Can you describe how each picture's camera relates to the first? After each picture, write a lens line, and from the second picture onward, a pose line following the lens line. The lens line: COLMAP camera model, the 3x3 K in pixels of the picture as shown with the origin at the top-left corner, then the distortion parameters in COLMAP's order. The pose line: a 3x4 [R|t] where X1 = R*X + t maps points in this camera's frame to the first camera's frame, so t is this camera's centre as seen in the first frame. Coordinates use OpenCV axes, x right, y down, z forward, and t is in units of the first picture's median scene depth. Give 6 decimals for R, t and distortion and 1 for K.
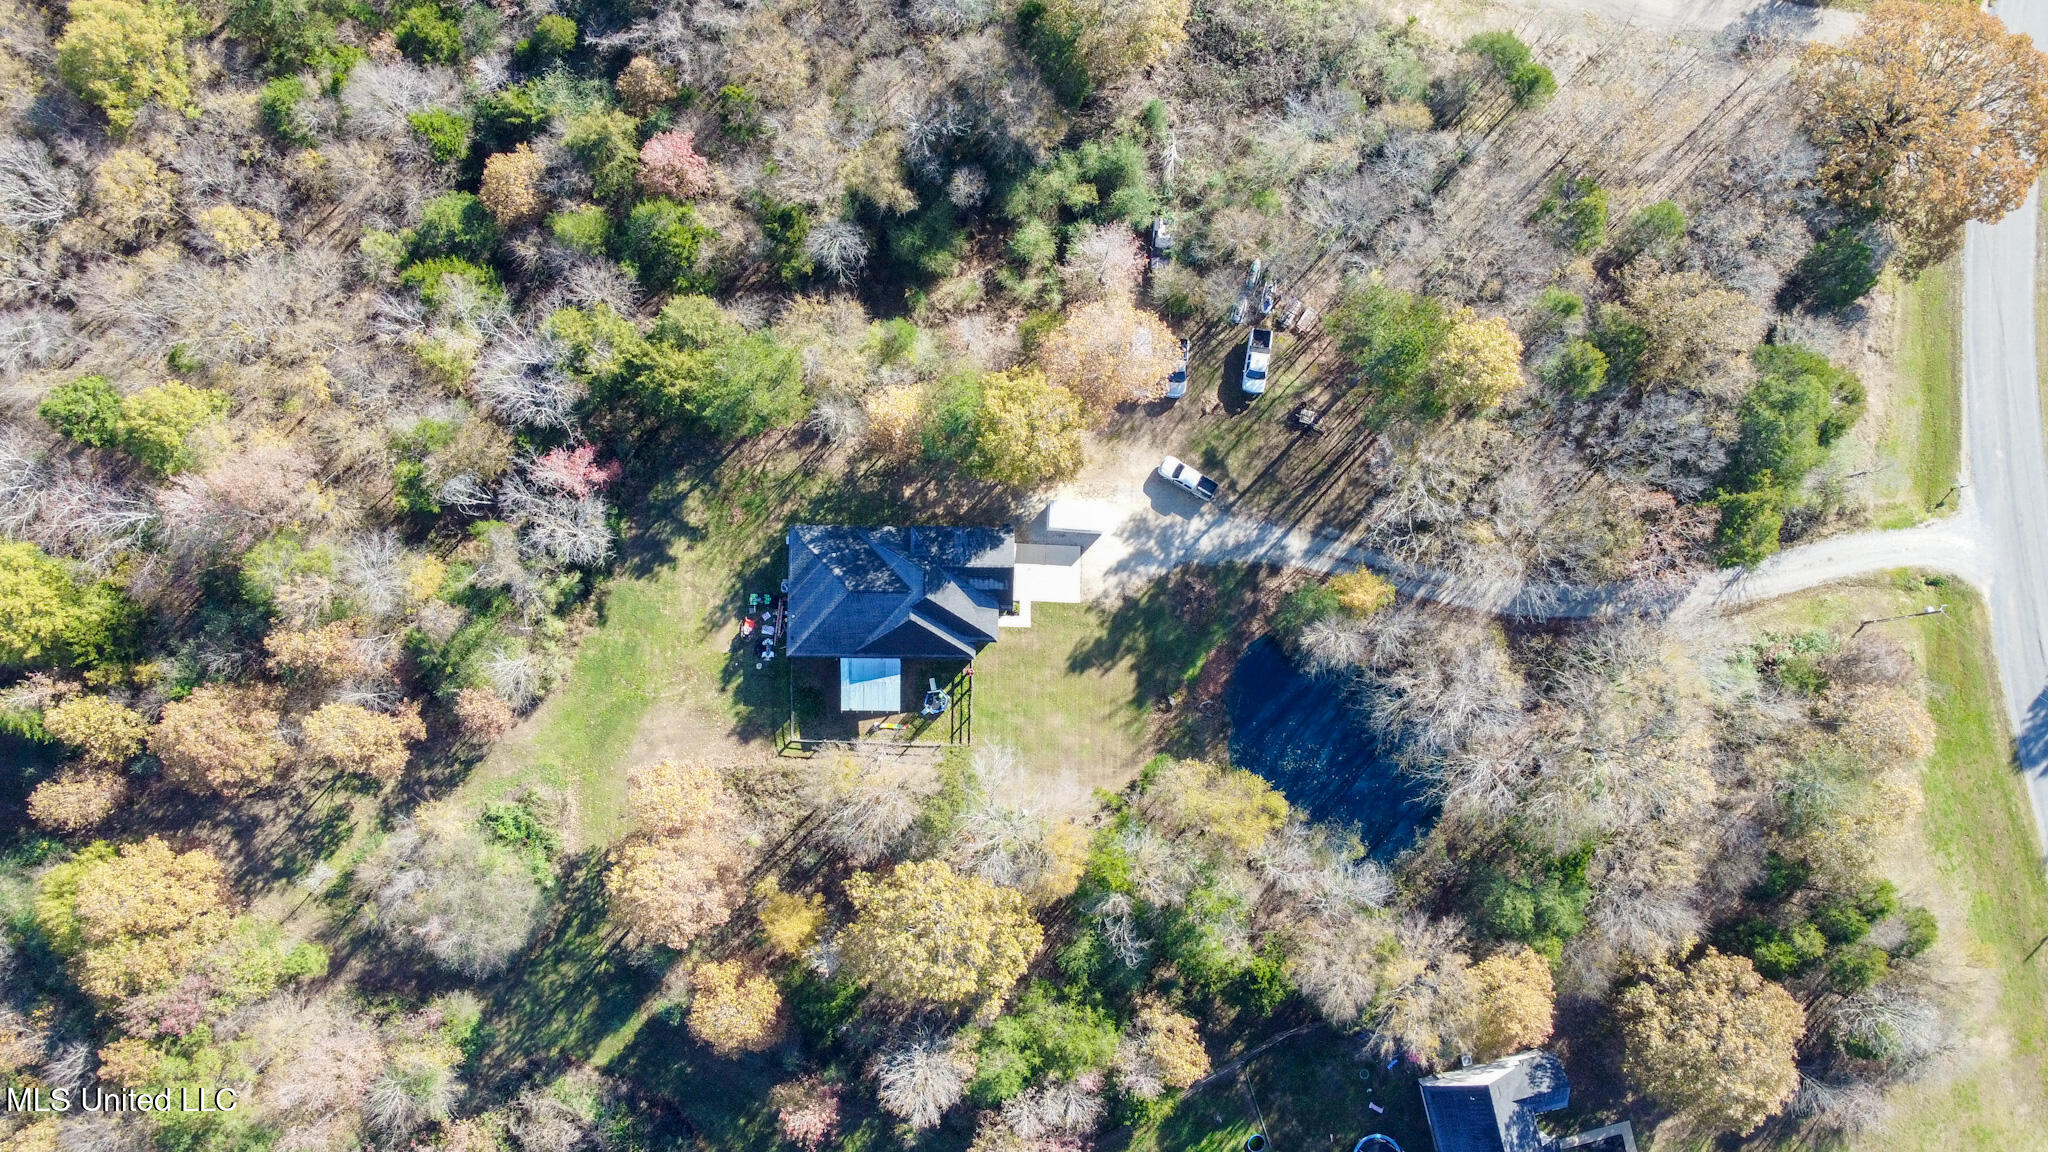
lens RADIAL K [[1488.8, 0, 1024.0], [0, 1488.8, 576.0], [0, 0, 1]] dist [-0.005010, -0.002140]
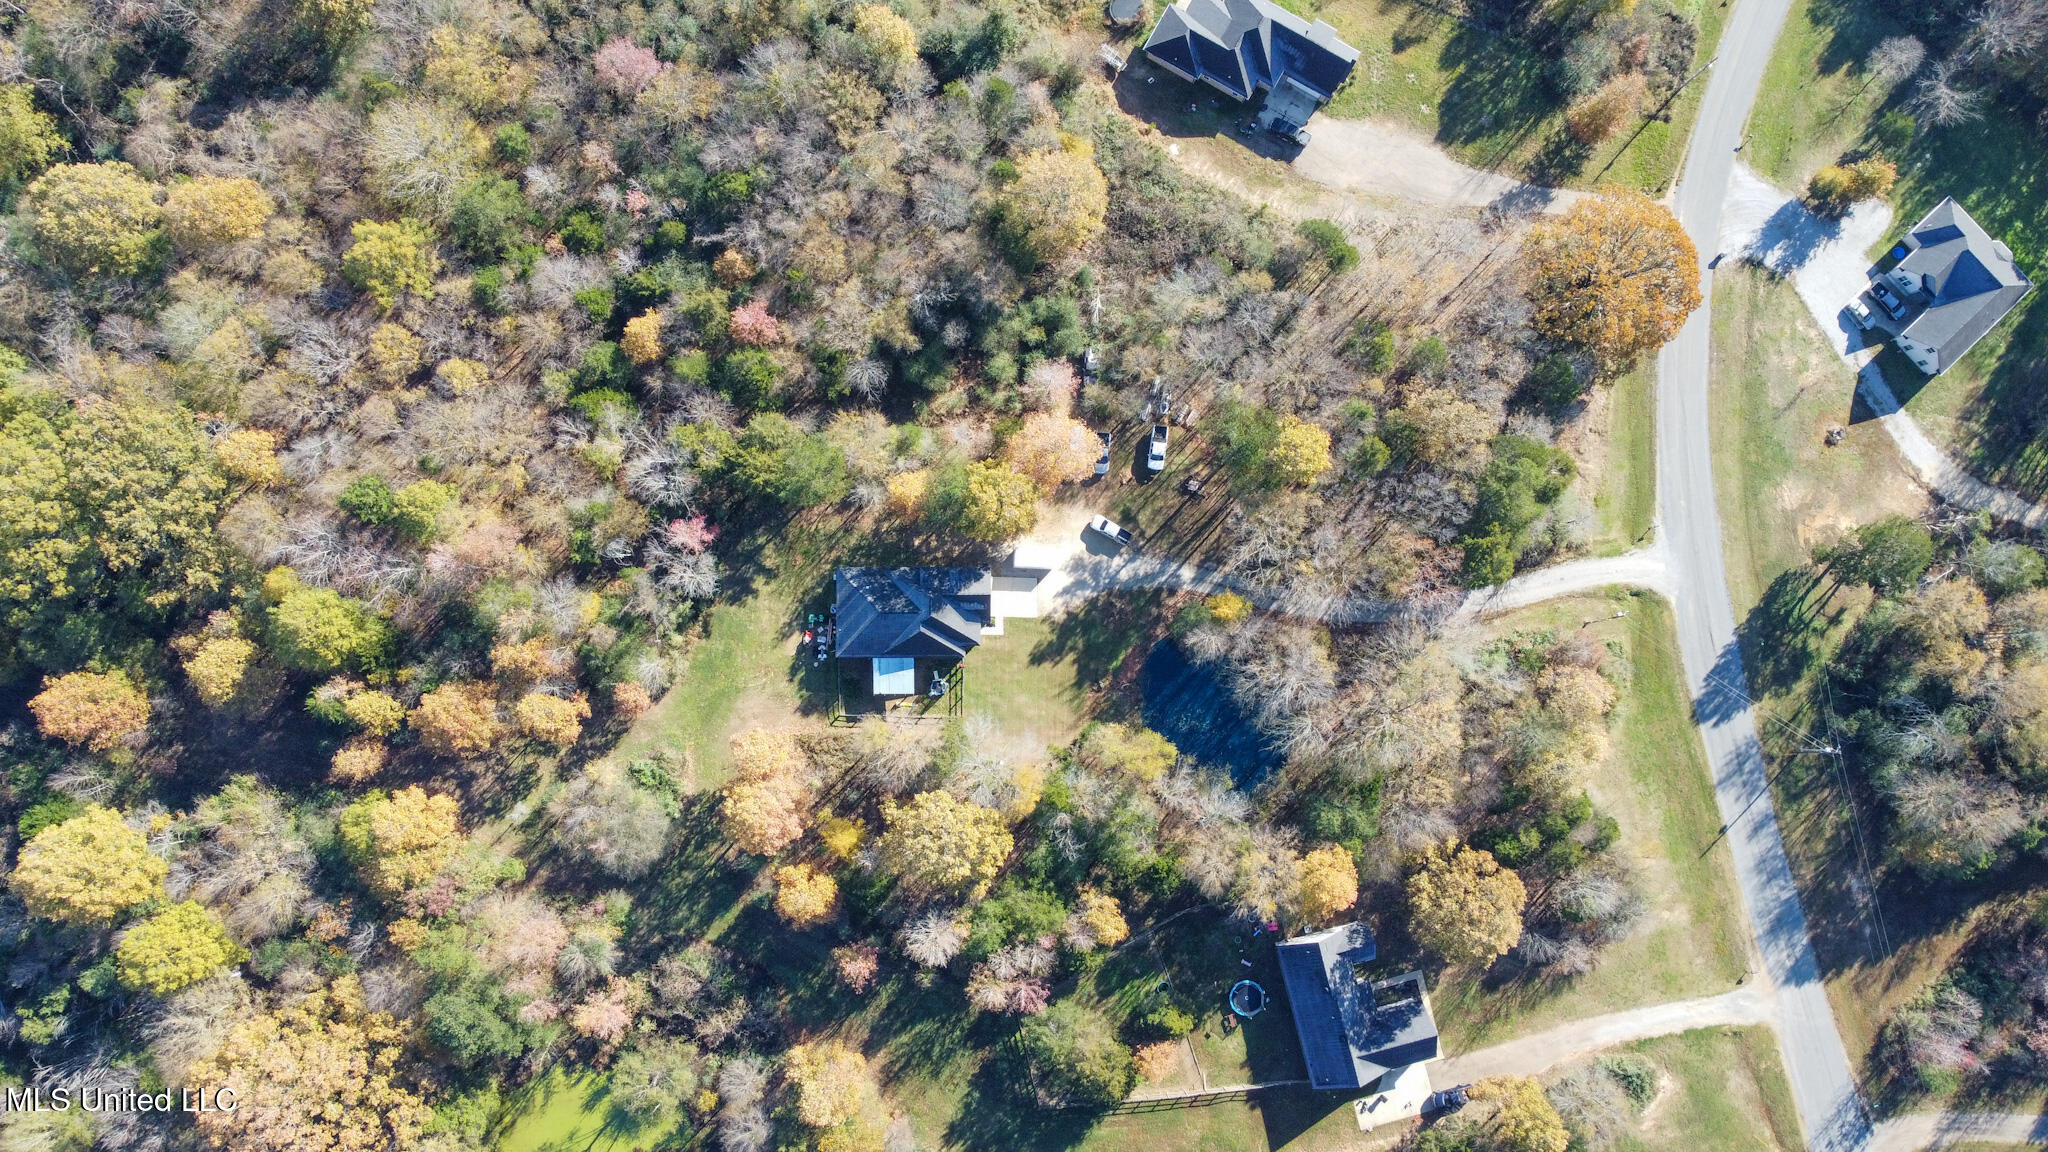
lens RADIAL K [[1488.8, 0, 1024.0], [0, 1488.8, 576.0], [0, 0, 1]] dist [-0.005010, -0.002140]
pose [[0.999852, -0.013781, 0.010344, 0.010892], [0.013711, 0.999883, 0.006800, -0.033032], [-0.010437, -0.006657, 0.999923, -0.458614]]
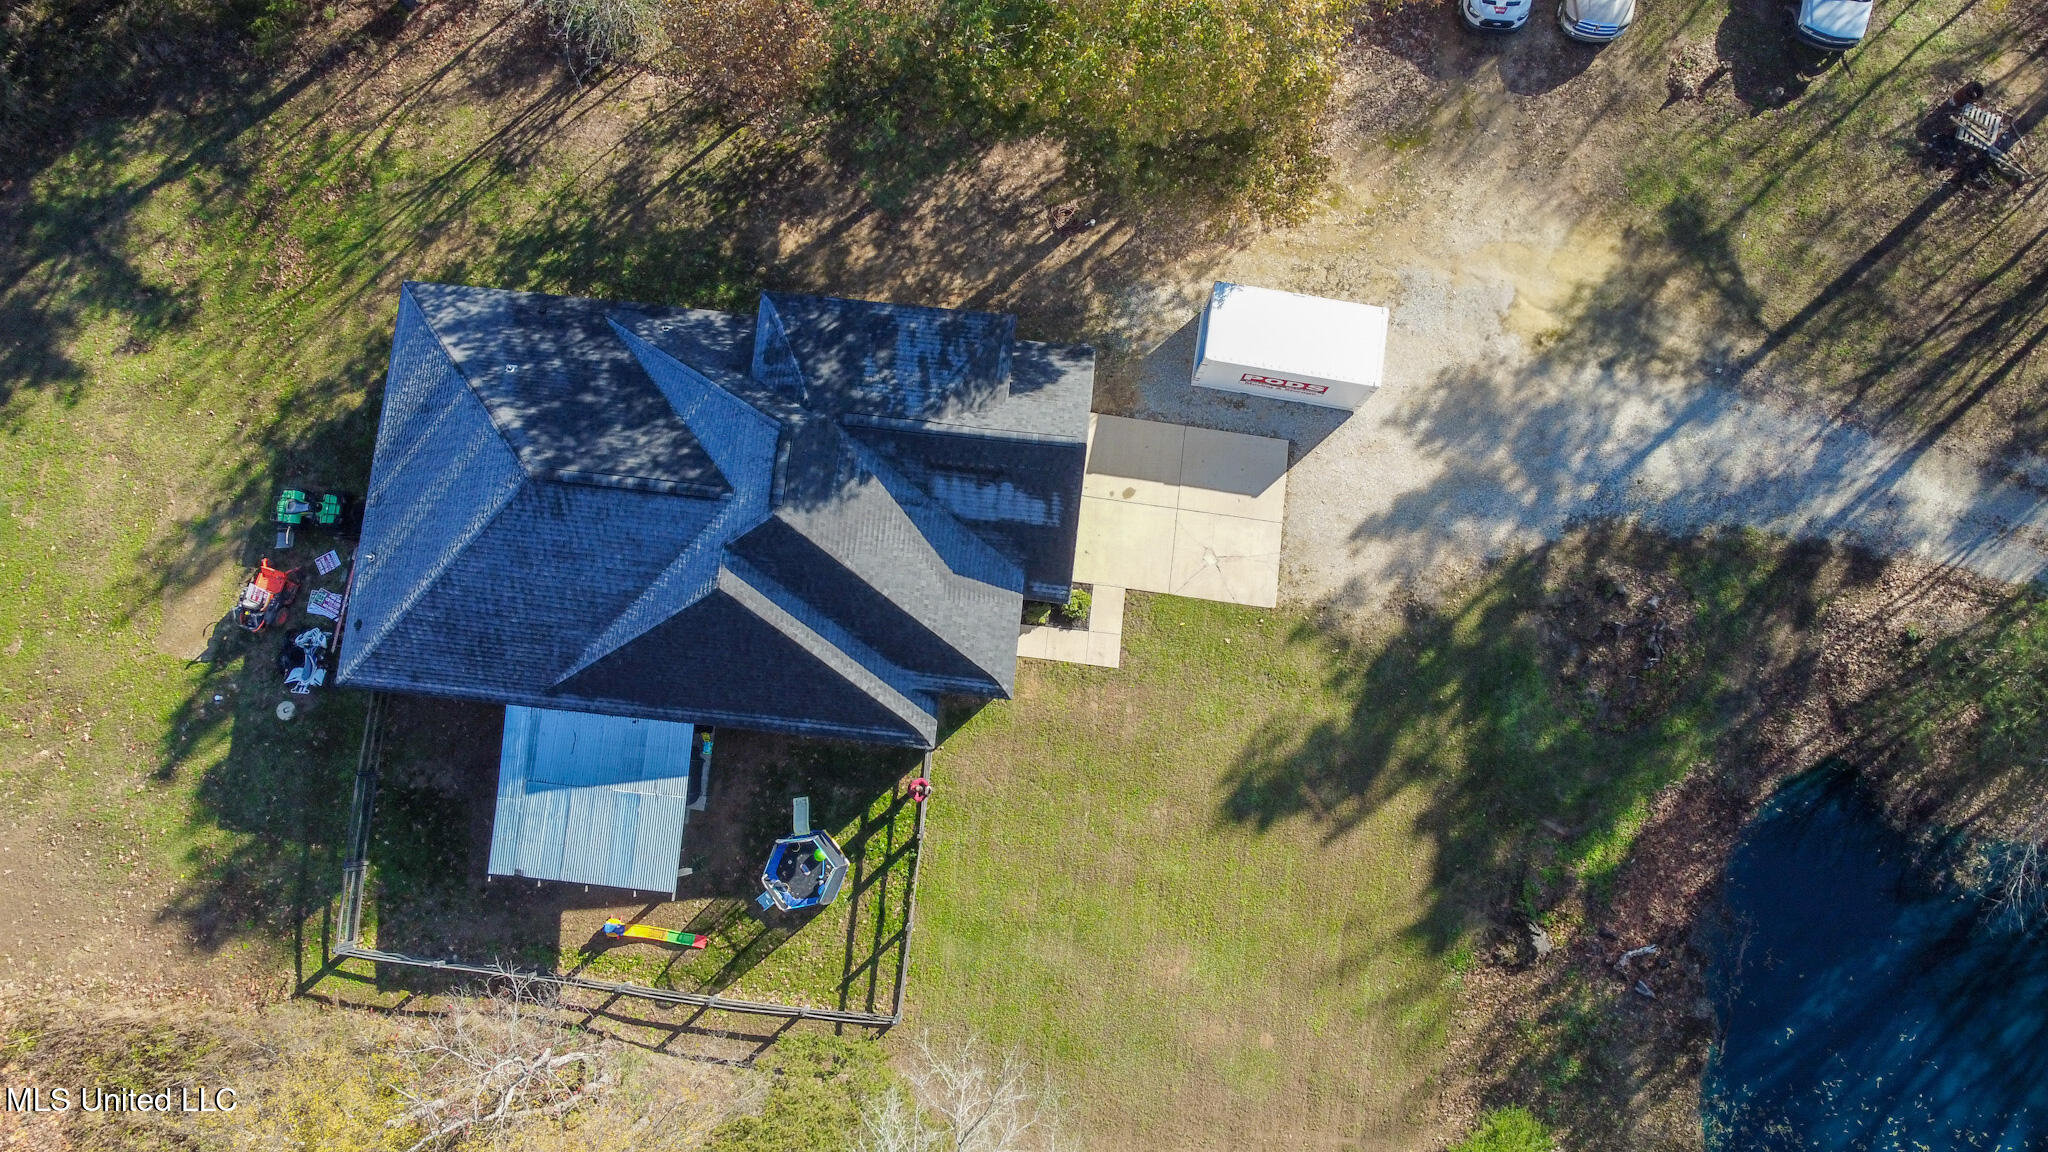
lens RADIAL K [[1488.8, 0, 1024.0], [0, 1488.8, 576.0], [0, 0, 1]] dist [-0.005010, -0.002140]
pose [[0.995001, 0.084661, -0.052964, -0.000879], [-0.089296, 0.991717, -0.092325, 0.047416], [0.044709, 0.096593, 0.994319, 0.693727]]
